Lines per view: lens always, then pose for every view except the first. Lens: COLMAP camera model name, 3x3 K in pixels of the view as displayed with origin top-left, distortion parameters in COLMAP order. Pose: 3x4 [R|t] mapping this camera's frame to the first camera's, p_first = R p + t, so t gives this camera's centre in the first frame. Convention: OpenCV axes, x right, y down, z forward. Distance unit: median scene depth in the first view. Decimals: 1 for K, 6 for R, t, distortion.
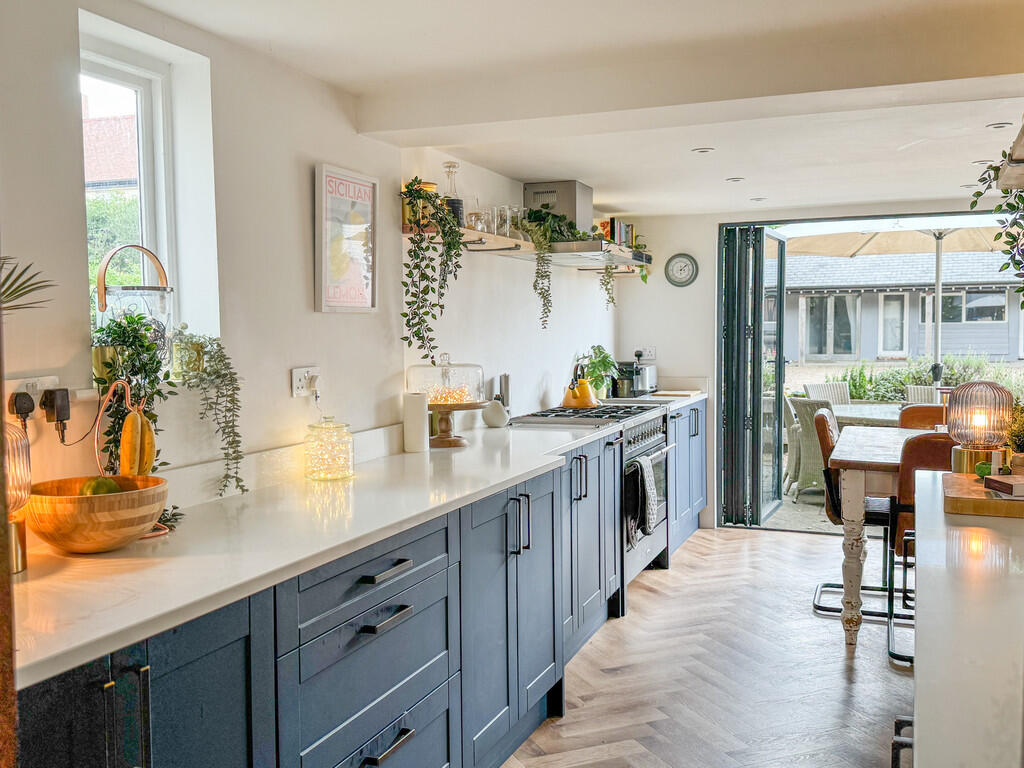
lens RADIAL K [[985.1, 0, 503.8], [0, 985.1, 385.9], [0, 0, 1]] dist [0.138934, -0.280604]
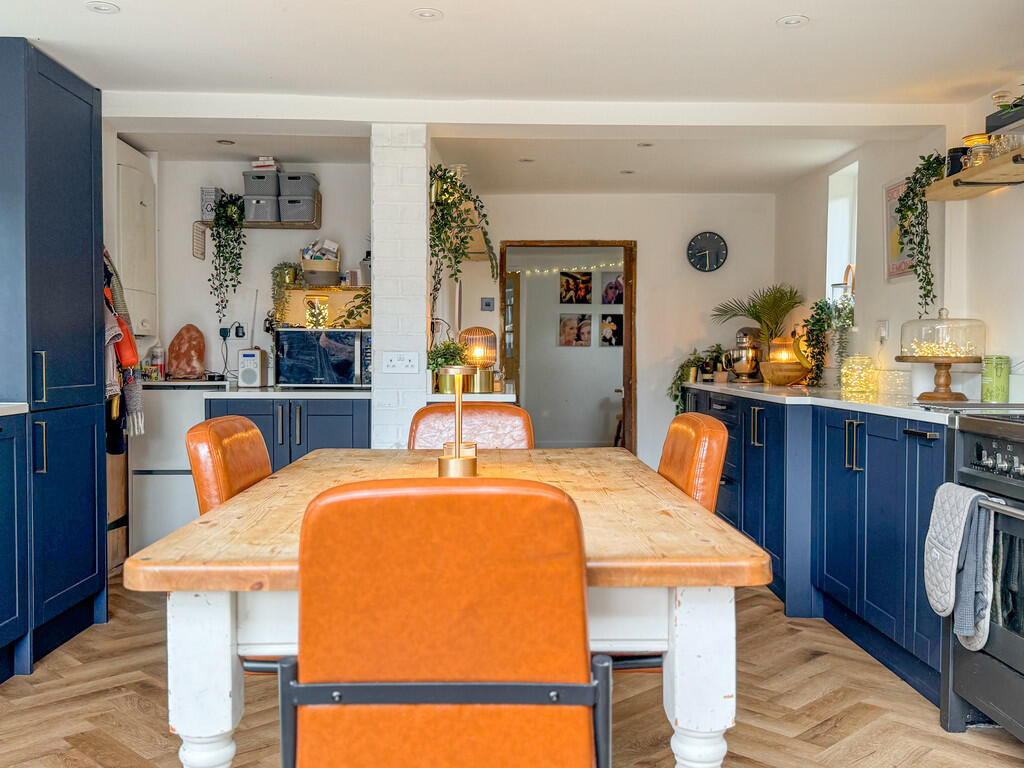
lens RADIAL K [[985.1, 0, 503.8], [0, 985.1, 385.9], [0, 0, 1]] dist [0.138934, -0.280604]
pose [[-0.926204, 0.017565, -0.376612, 0.710041], [-0.019058, 0.995456, 0.093298, -0.038087], [0.376540, 0.093590, -0.921661, 1.705246]]
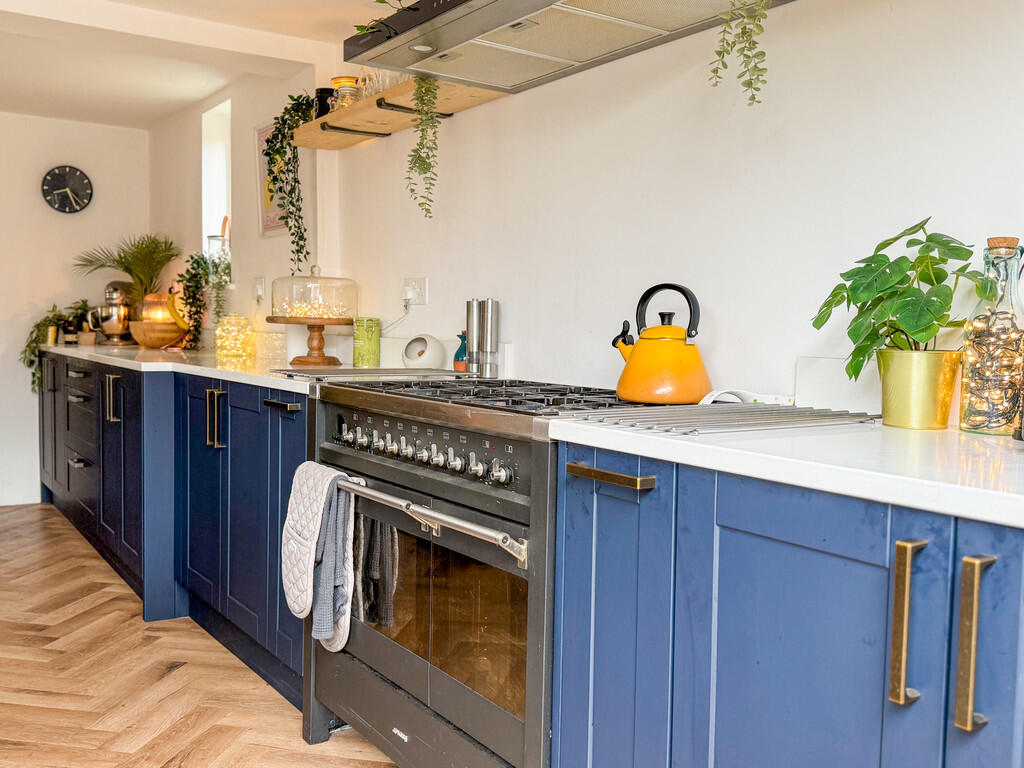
lens RADIAL K [[985.1, 0, 503.8], [0, 985.1, 385.9], [0, 0, 1]] dist [0.138934, -0.280604]
pose [[-0.573757, 0.050184, -0.817487, 0.582457], [-0.065040, 0.992177, 0.106556, -0.029031], [0.816439, 0.114307, -0.566005, 1.616934]]
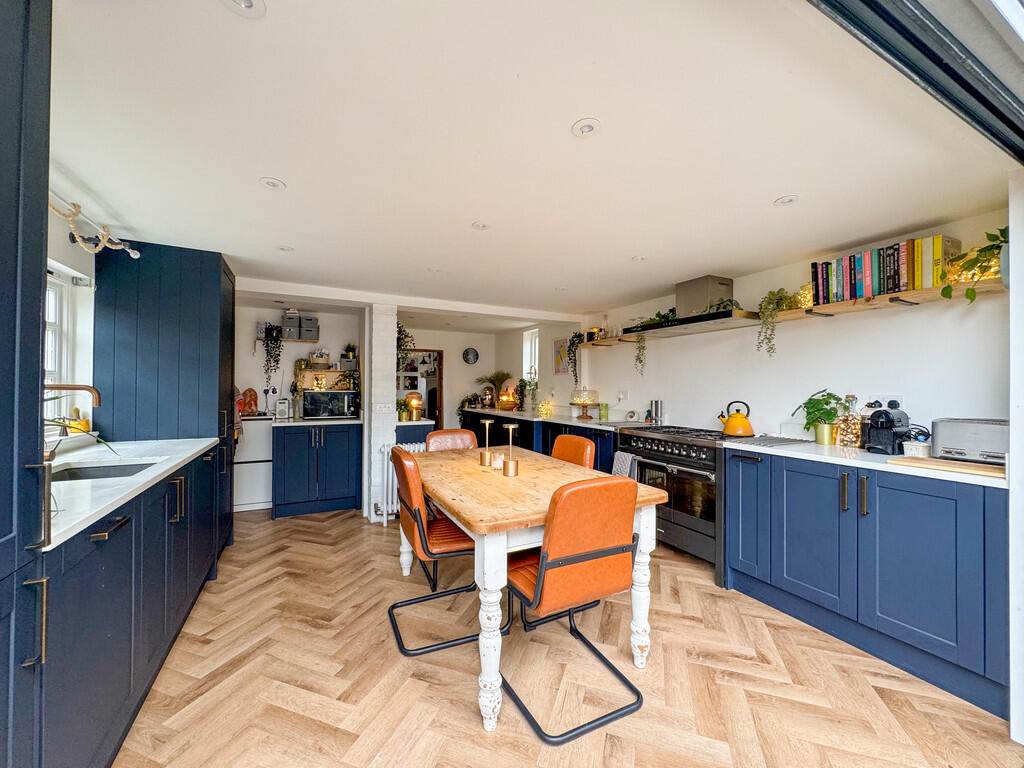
lens RADIAL K [[414.7, 0, 512.0], [0, 414.7, 384.0], [0, 0, 1]] dist [-0.000804, 0.000243]
pose [[-0.667180, 0.000091, -0.744896, 0.949544], [-0.046224, 0.998068, 0.041523, -0.076454], [0.743461, 0.062135, -0.665887, 1.583315]]
